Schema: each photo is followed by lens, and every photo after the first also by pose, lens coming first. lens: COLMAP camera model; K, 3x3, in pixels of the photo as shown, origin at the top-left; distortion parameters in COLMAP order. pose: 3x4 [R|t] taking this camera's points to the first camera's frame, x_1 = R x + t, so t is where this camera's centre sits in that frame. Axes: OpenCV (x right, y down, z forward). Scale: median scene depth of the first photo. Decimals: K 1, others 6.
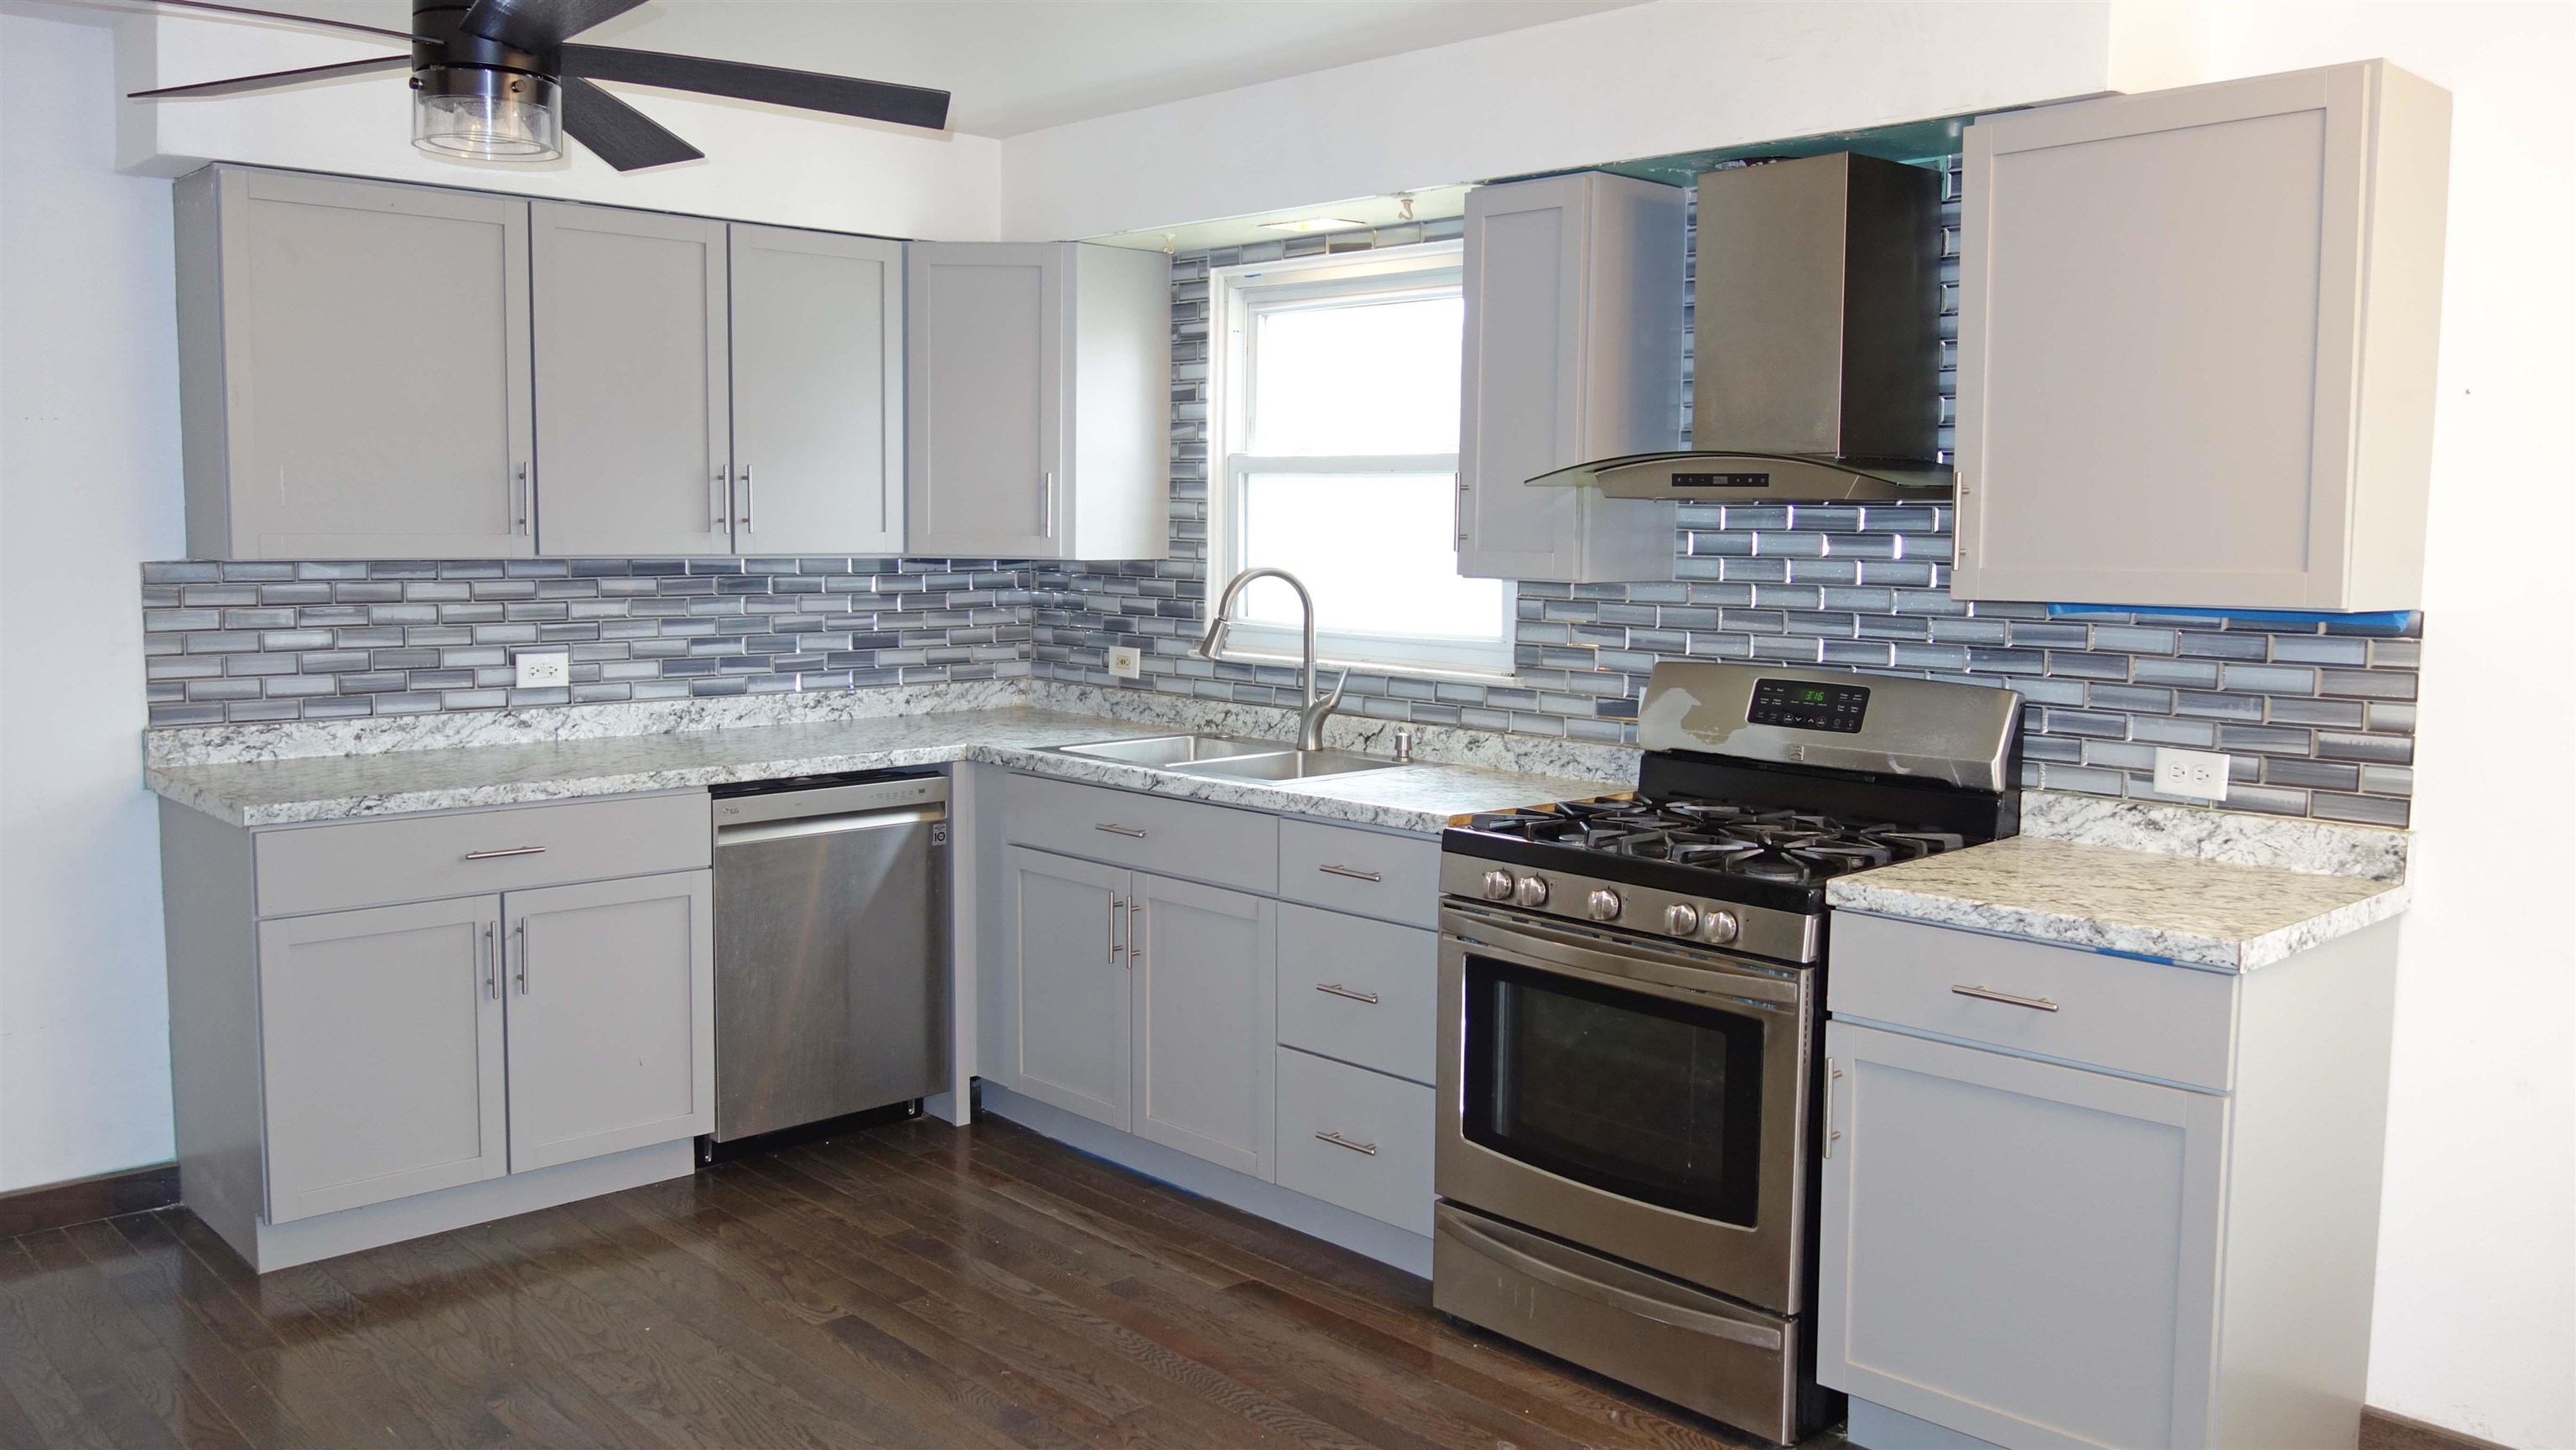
lens RADIAL K [[2055.7, 0, 1290.6], [0, 2055.7, 716.1], [0, 0, 1]] dist [-0.017991, 0.002082]
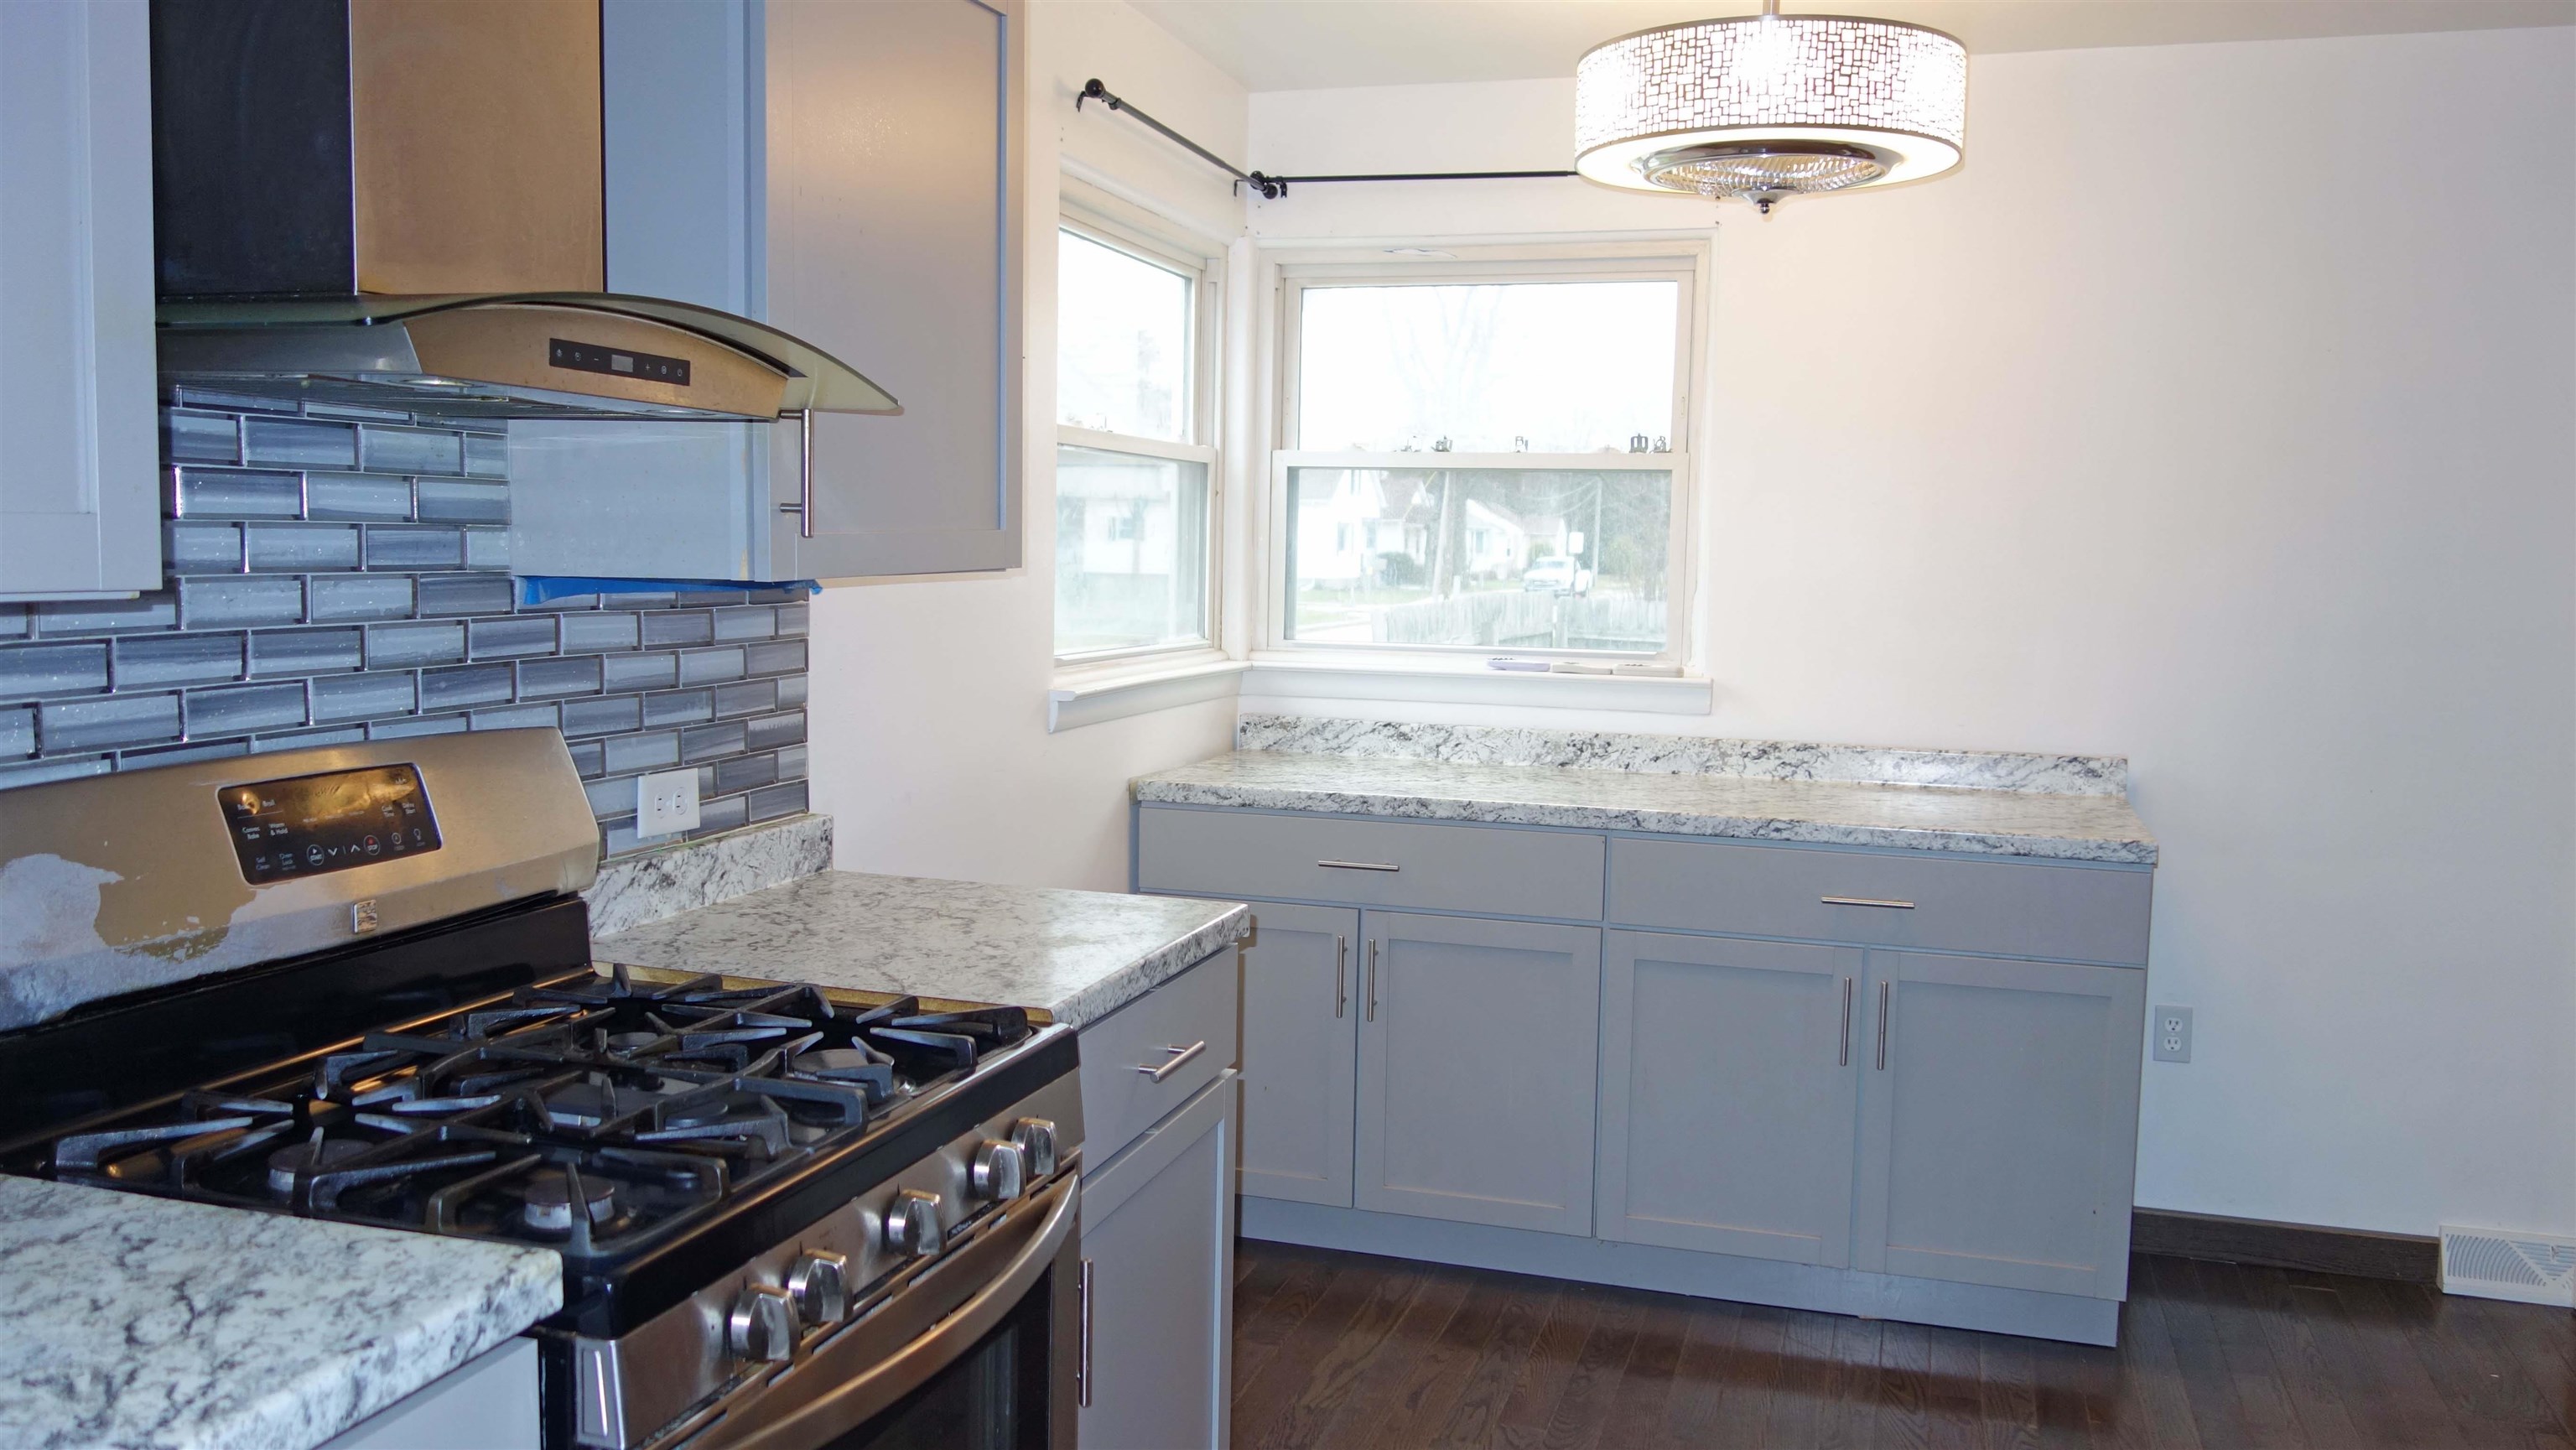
lens RADIAL K [[2055.7, 0, 1294.4], [0, 2055.7, 721.5], [0, 0, 1]] dist [-0.017991, 0.002082]
pose [[-0.506959, -0.092748, 0.856966, -0.321226], [0.064798, 0.987281, 0.145184, -0.096418], [-0.859531, 0.129132, -0.494501, 1.184286]]
